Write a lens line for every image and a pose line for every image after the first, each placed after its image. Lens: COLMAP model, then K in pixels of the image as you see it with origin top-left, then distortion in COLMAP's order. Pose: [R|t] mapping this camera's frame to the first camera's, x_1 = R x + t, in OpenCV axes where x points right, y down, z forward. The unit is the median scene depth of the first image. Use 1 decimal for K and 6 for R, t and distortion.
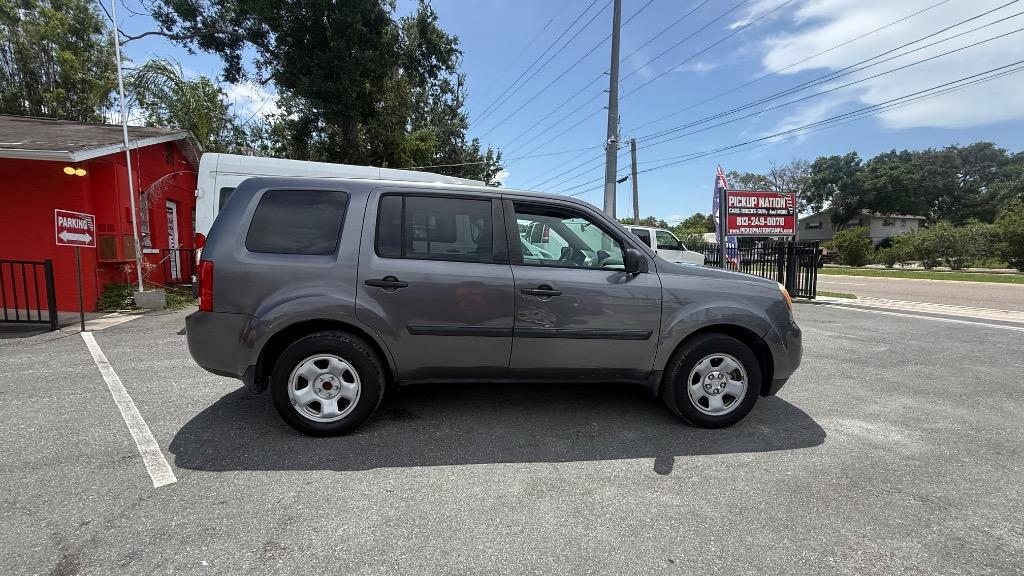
lens RADIAL K [[412.1, 0, 507.9], [0, 412.1, 285.7], [0, 0, 1]] dist [-0.001888, 0.000188]
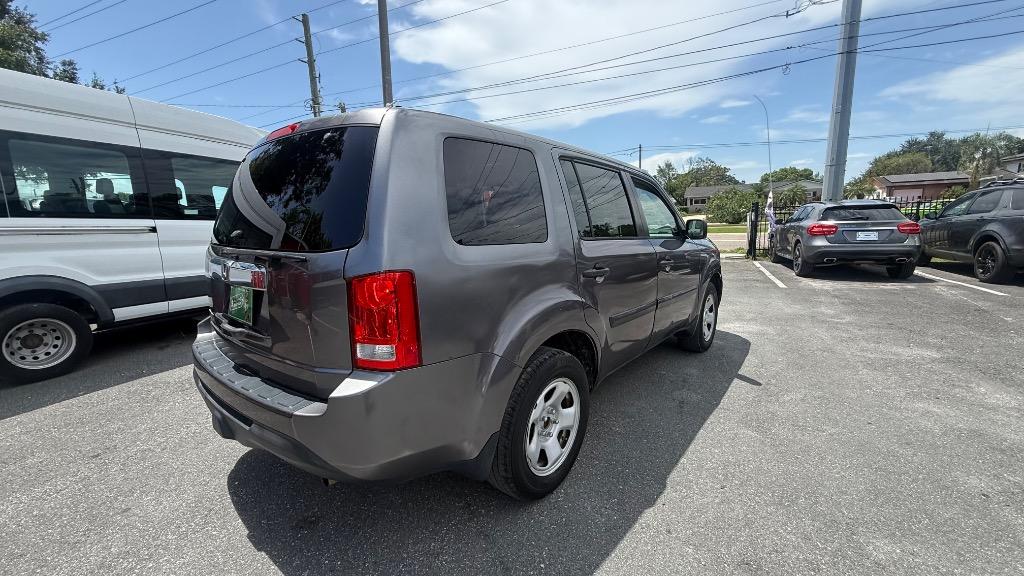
lens RADIAL K [[412.1, 0, 507.9], [0, 412.1, 285.7], [0, 0, 1]] dist [-0.001888, 0.000188]
pose [[0.703484, -0.144702, 0.695824, -0.218466], [0.098663, 0.989458, 0.106016, -0.018051], [-0.703829, -0.005928, 0.710344, 0.123347]]
